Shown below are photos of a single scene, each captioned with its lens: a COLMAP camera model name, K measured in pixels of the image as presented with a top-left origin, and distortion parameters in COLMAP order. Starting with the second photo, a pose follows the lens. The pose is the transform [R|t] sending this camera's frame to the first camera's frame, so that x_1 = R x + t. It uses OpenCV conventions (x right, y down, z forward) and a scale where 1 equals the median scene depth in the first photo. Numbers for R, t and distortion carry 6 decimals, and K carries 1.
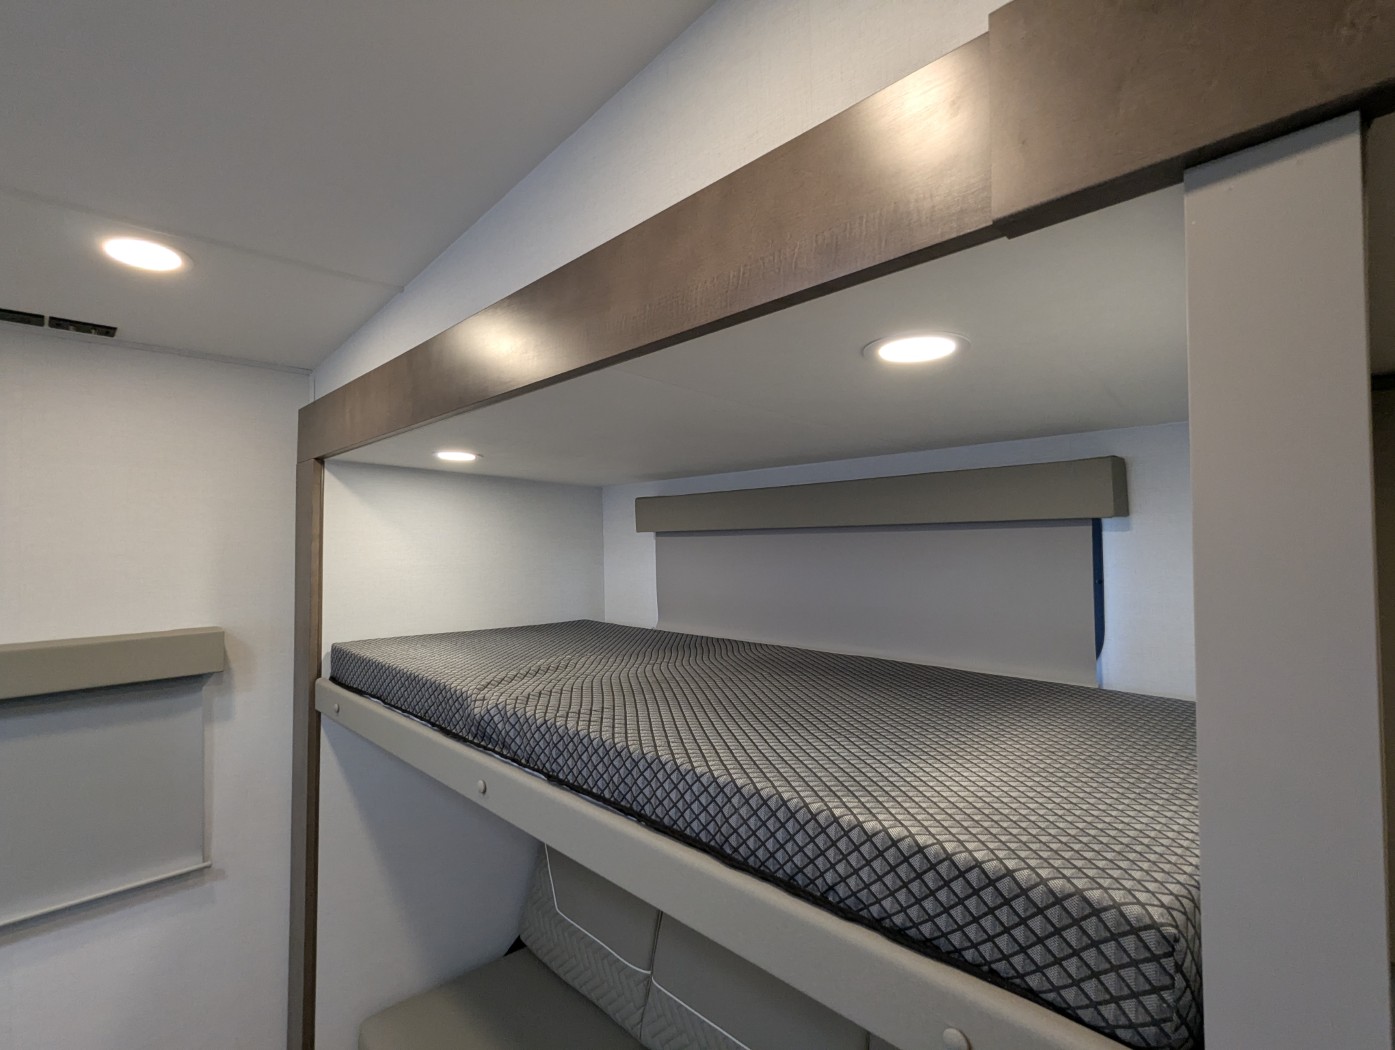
lens RADIAL K [[665.4, 0, 695.5], [0, 665.4, 526.4], [0, 0, 1]] dist [-0.002537, 0.002734]
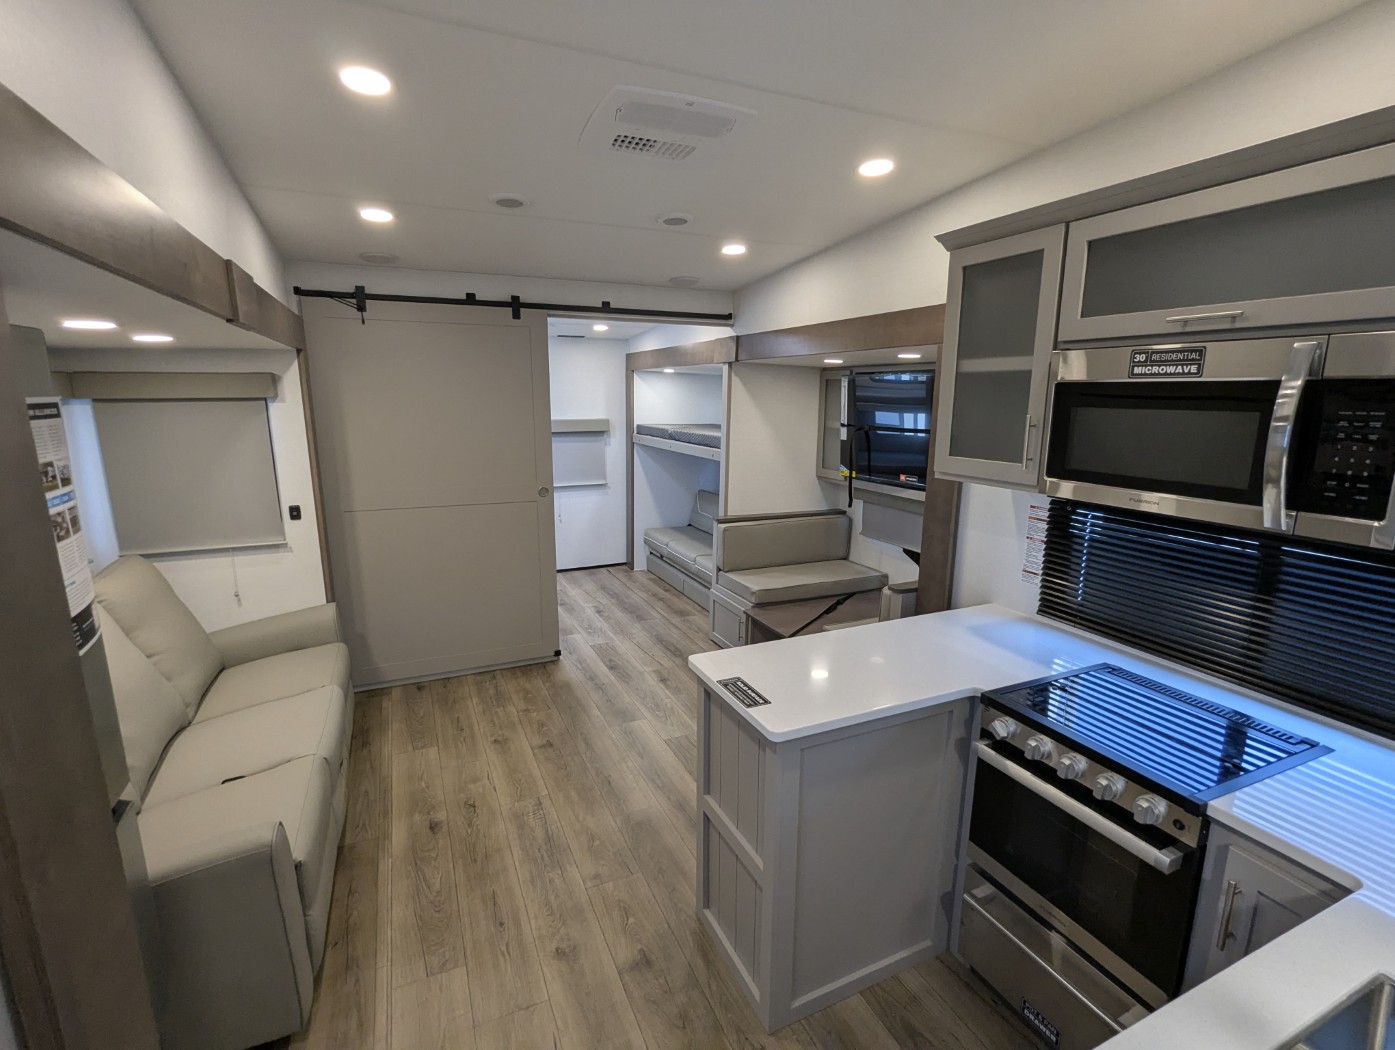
lens RADIAL K [[665.4, 0, 687.3], [0, 665.4, 529.3], [0, 0, 1]] dist [-0.002537, 0.002734]
pose [[0.934726, 0.085853, -0.344844, 0.983130], [-0.004510, 0.973167, 0.230056, -0.091390], [0.355342, -0.213484, 0.910031, -2.265852]]
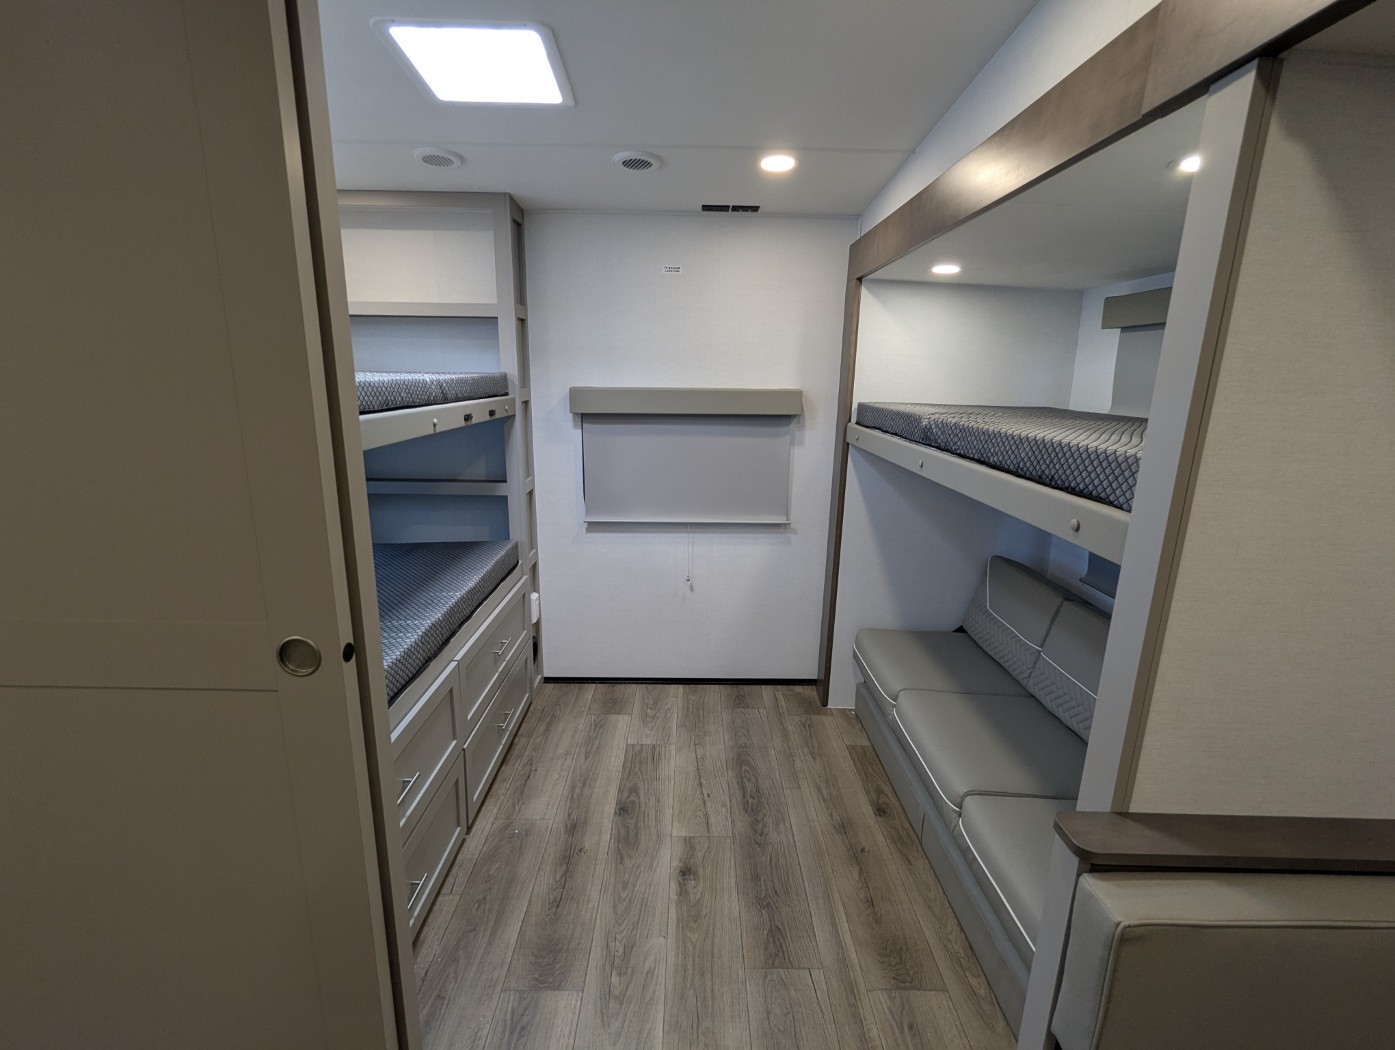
lens RADIAL K [[665.4, 0, 695.4], [0, 665.4, 529.6], [0, 0, 1]] dist [-0.002537, 0.002734]
pose [[0.721770, 0.181645, -0.667873, 0.293931], [-0.006649, 0.966723, 0.255739, 0.068196], [0.692101, -0.180144, 0.698959, -0.442950]]
